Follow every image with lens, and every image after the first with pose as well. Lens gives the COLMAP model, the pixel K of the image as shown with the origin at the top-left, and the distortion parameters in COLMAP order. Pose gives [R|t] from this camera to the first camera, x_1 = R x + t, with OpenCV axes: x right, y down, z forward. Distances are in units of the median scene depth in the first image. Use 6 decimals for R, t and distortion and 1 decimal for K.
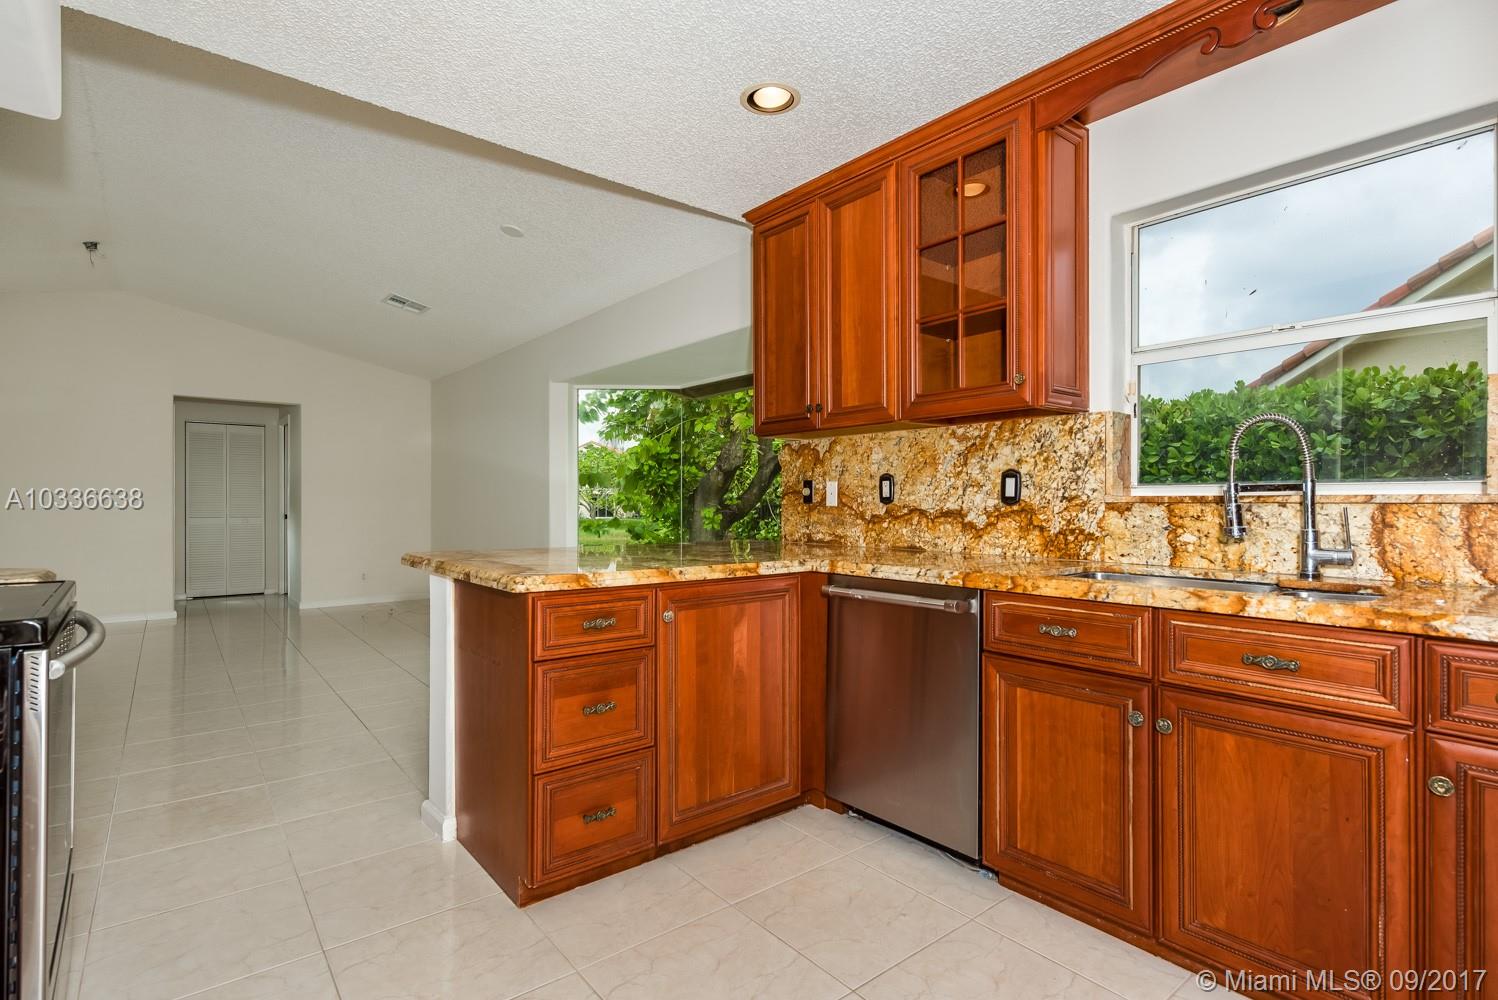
lens RADIAL K [[740.3, 0, 745.7], [0, 740.3, 499.4], [0, 0, 1]] dist [0.000535, 0.001279]
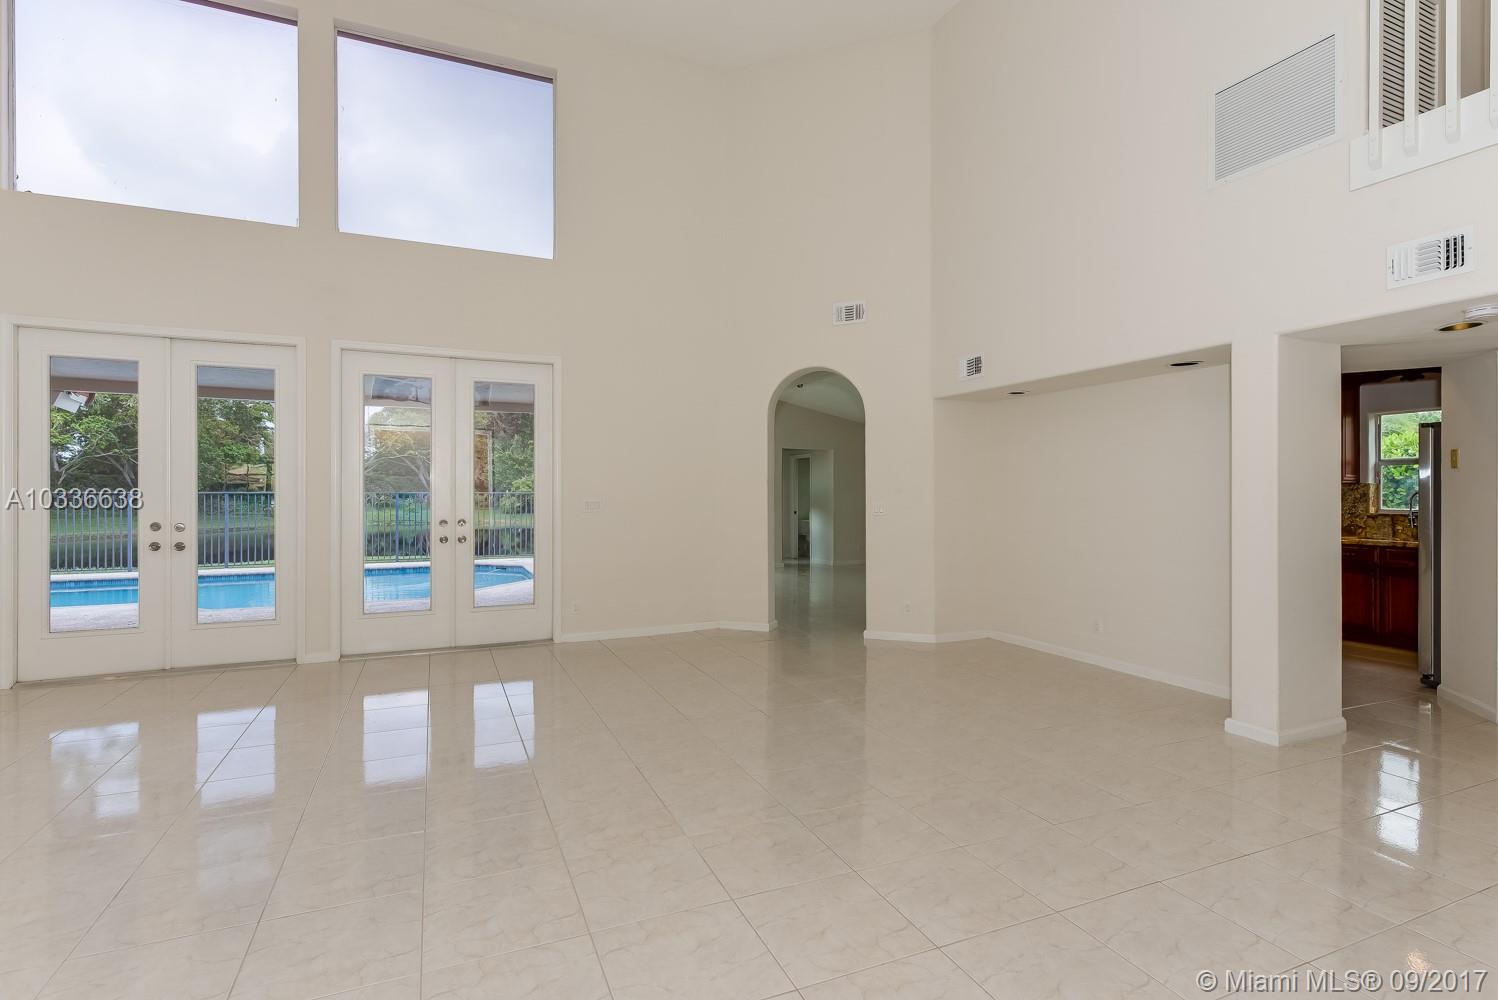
lens RADIAL K [[740.3, 0, 739.9], [0, 740.3, 496.0], [0, 0, 1]] dist [0.000535, 0.001279]
pose [[0.963300, -0.001588, -0.268424, -0.937306], [0.003872, 0.999961, 0.007982, -0.088999], [0.268401, -0.008728, 0.963268, -2.089709]]
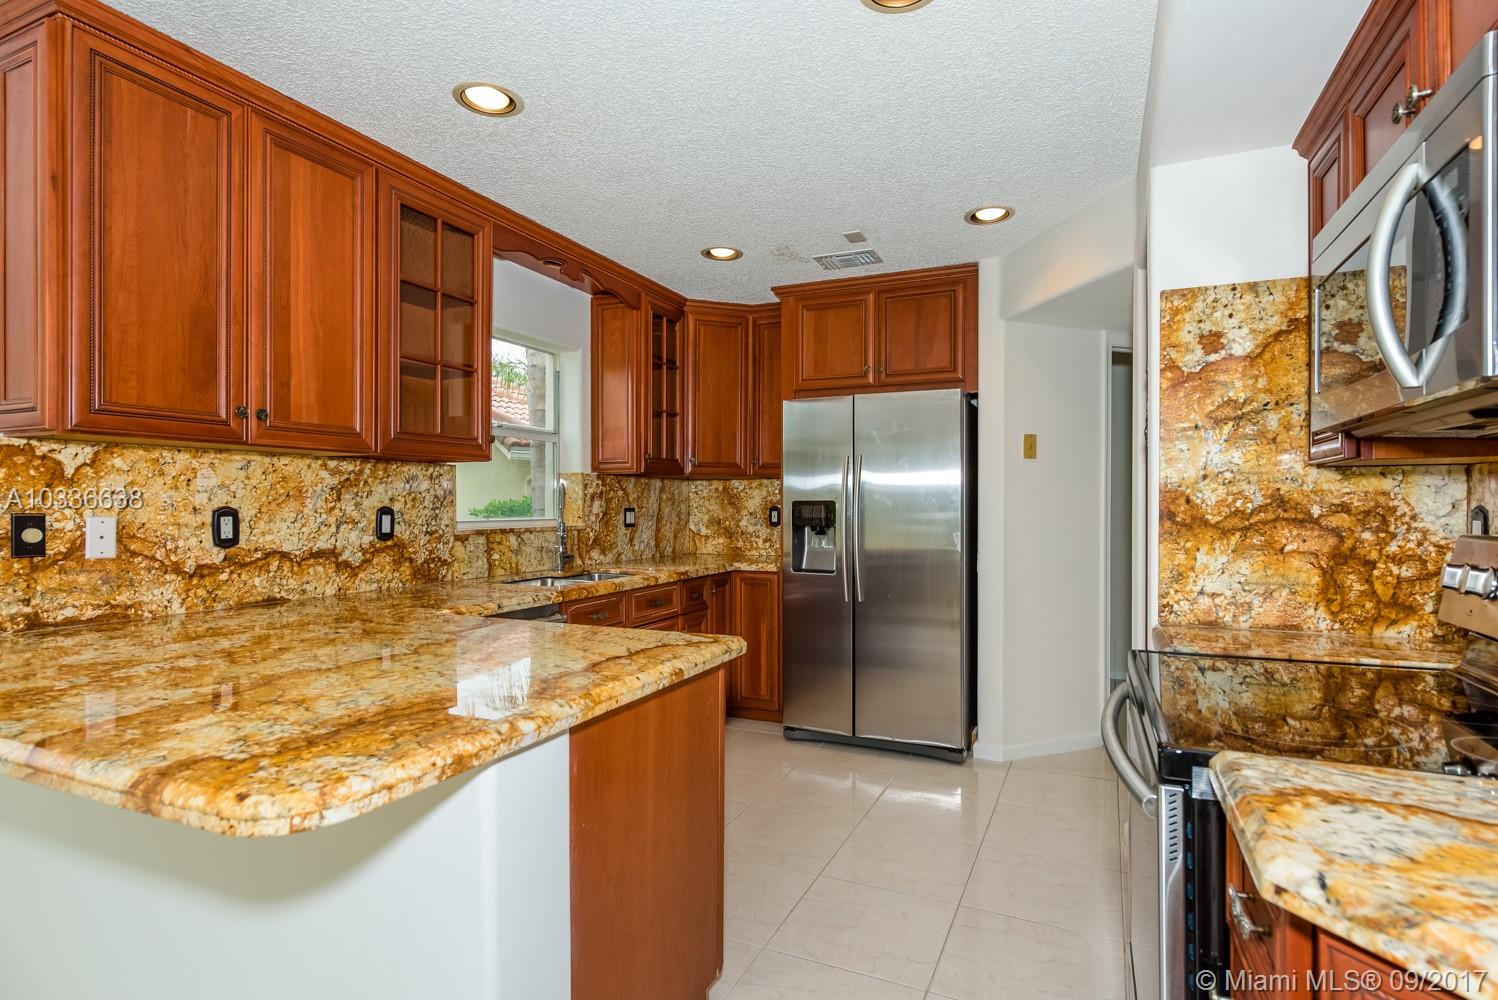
lens RADIAL K [[740.3, 0, 761.6], [0, 740.3, 508.9], [0, 0, 1]] dist [0.000535, 0.001279]
pose [[-0.461519, -0.005184, 0.887115, -0.780842], [-0.004744, 0.999983, 0.003375, -0.041437], [-0.887117, -0.002651, -0.461536, 0.957003]]
